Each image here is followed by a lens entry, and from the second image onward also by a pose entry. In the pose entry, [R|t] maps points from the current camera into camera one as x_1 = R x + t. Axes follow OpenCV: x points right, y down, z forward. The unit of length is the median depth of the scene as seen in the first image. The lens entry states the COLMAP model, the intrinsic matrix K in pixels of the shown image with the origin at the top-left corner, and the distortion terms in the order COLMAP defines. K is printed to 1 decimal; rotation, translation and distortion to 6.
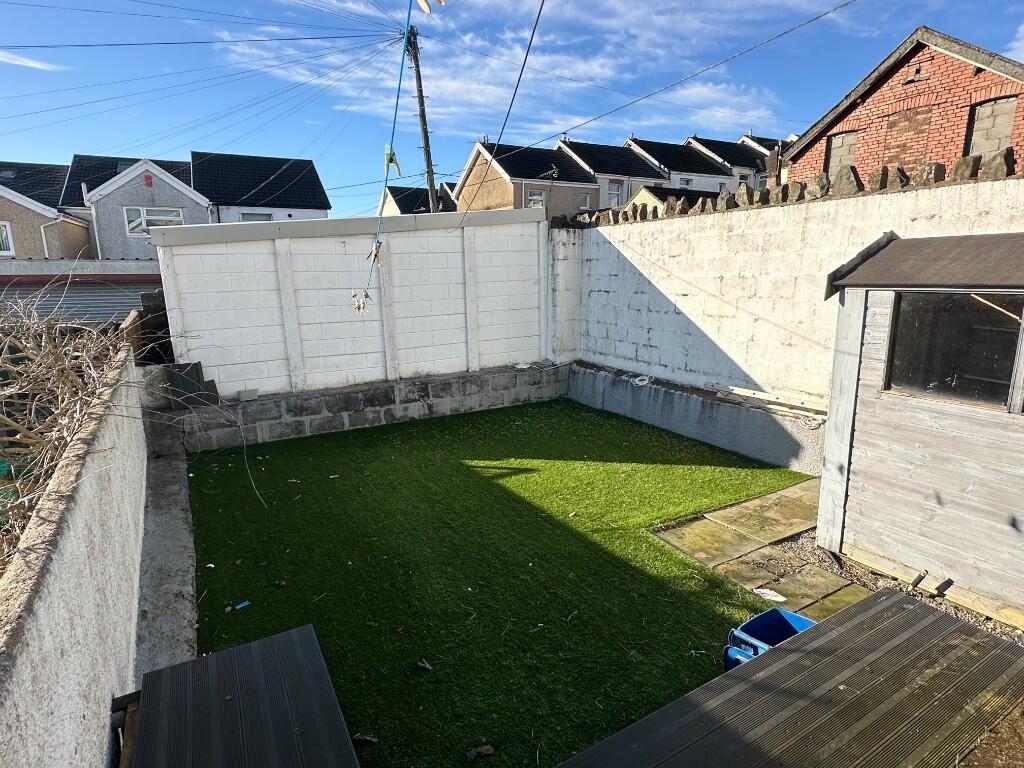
lens RADIAL K [[547.0, 0, 509.4], [0, 547.0, 383.8], [0, 0, 1]] dist [-0.001778, 0.000412]
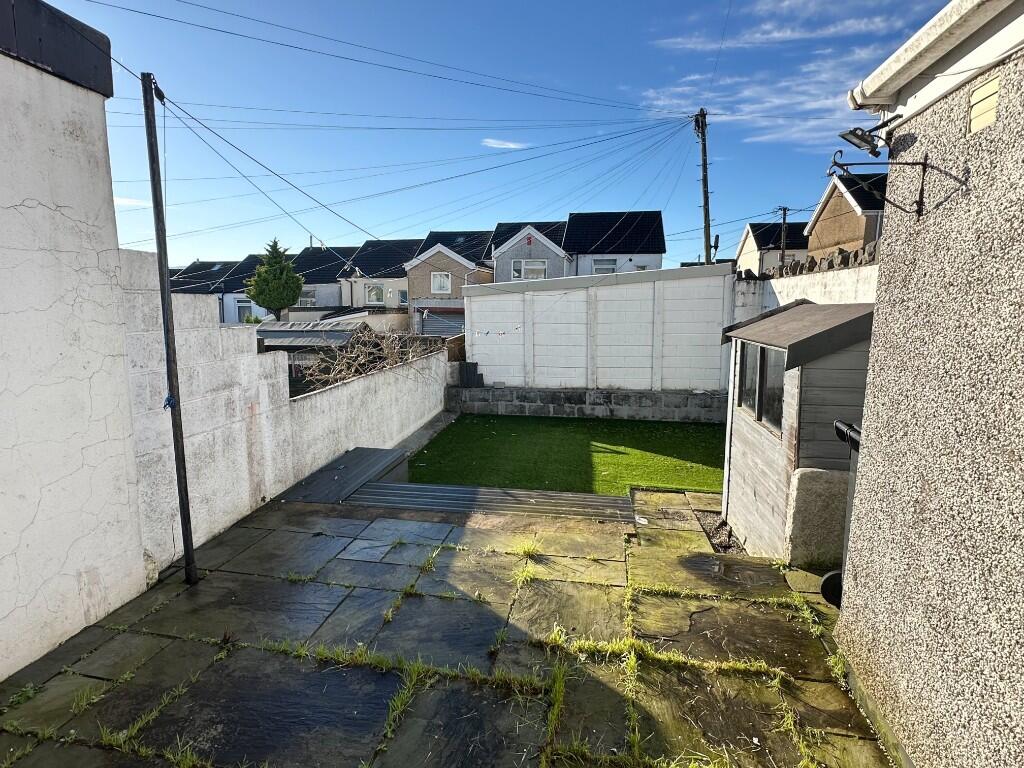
lens RADIAL K [[547.0, 0, 511.6], [0, 547.0, 382.2], [0, 0, 1]] dist [-0.001778, 0.000412]
pose [[0.784014, 0.104888, -0.611817, 0.473329], [-0.140599, 0.990012, -0.010446, 0.019927], [0.604610, 0.094210, 0.790930, -0.239102]]
